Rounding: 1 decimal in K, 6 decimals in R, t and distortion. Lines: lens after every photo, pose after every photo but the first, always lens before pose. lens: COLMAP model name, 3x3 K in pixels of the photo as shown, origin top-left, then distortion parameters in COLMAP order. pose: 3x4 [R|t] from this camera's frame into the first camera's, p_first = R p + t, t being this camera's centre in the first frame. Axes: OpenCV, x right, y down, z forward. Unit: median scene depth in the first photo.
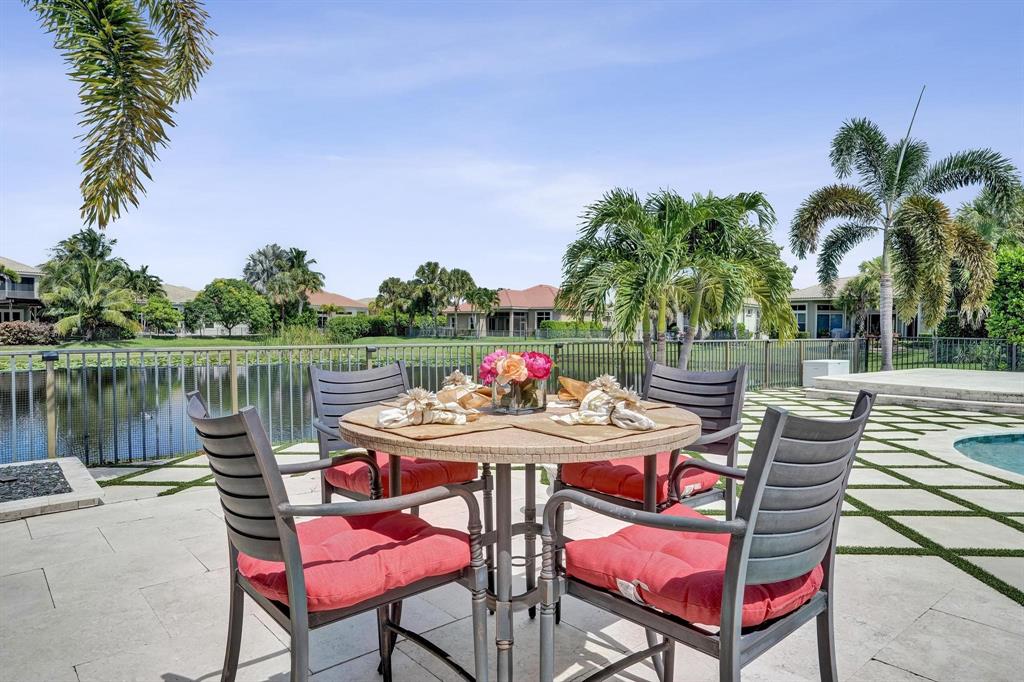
lens RADIAL K [[634.2, 0, 531.8], [0, 634.2, 340.3], [0, 0, 1]] dist [-0.078713, 0.055263]
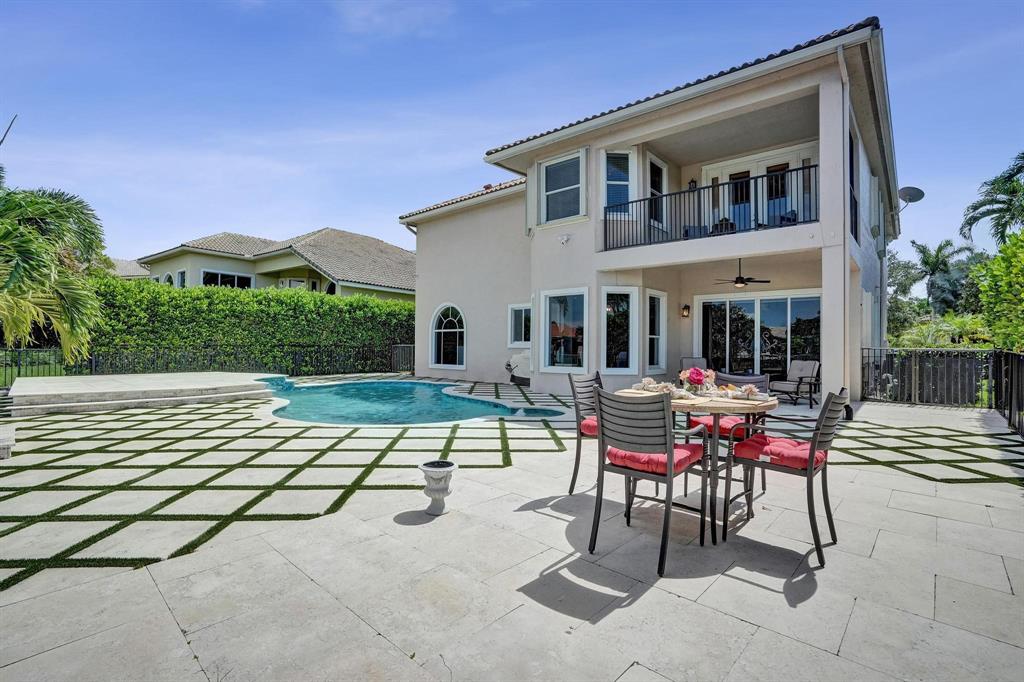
lens RADIAL K [[471.8, 0, 520.5], [0, 471.8, 337.2], [0, 0, 1]] dist [-0.060654, 0.024943]
pose [[-0.071240, 0.010296, 0.997406, -0.041165], [0.008552, 0.999916, -0.009711, -0.002037], [-0.997423, 0.007838, -0.071322, 0.038058]]
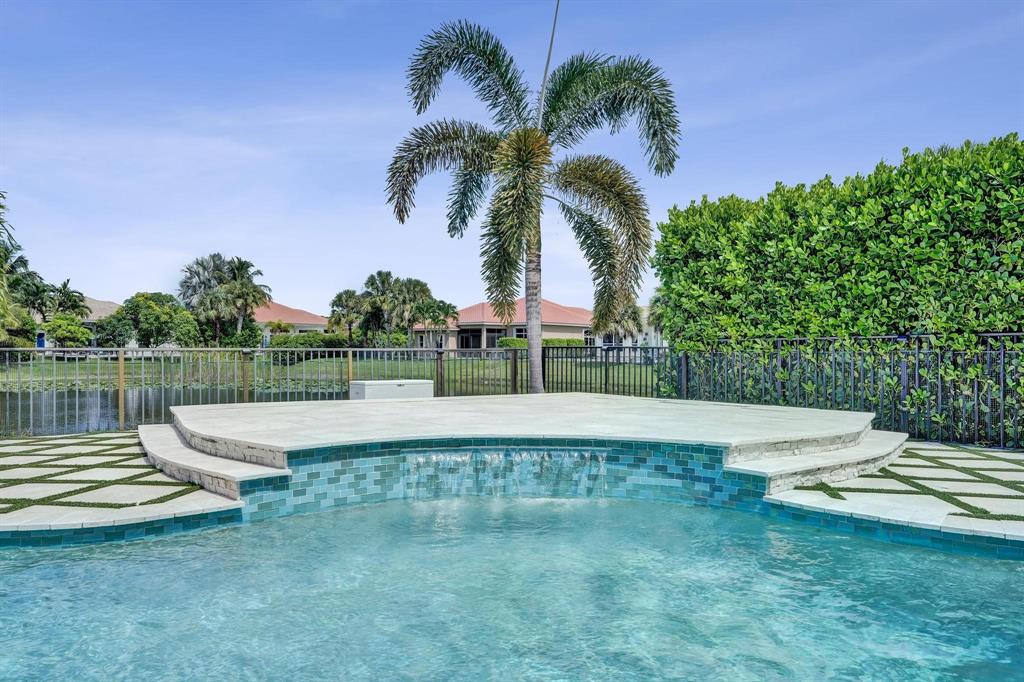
lens RADIAL K [[724.5, 0, 512.0], [0, 724.5, 341.0], [0, 0, 1]] dist [0.007120, 0.005329]
pose [[0.992078, -0.005732, -0.125492, 0.147860], [0.001771, 0.999497, -0.031659, 0.003376], [0.125611, 0.031186, 0.991589, 0.048288]]
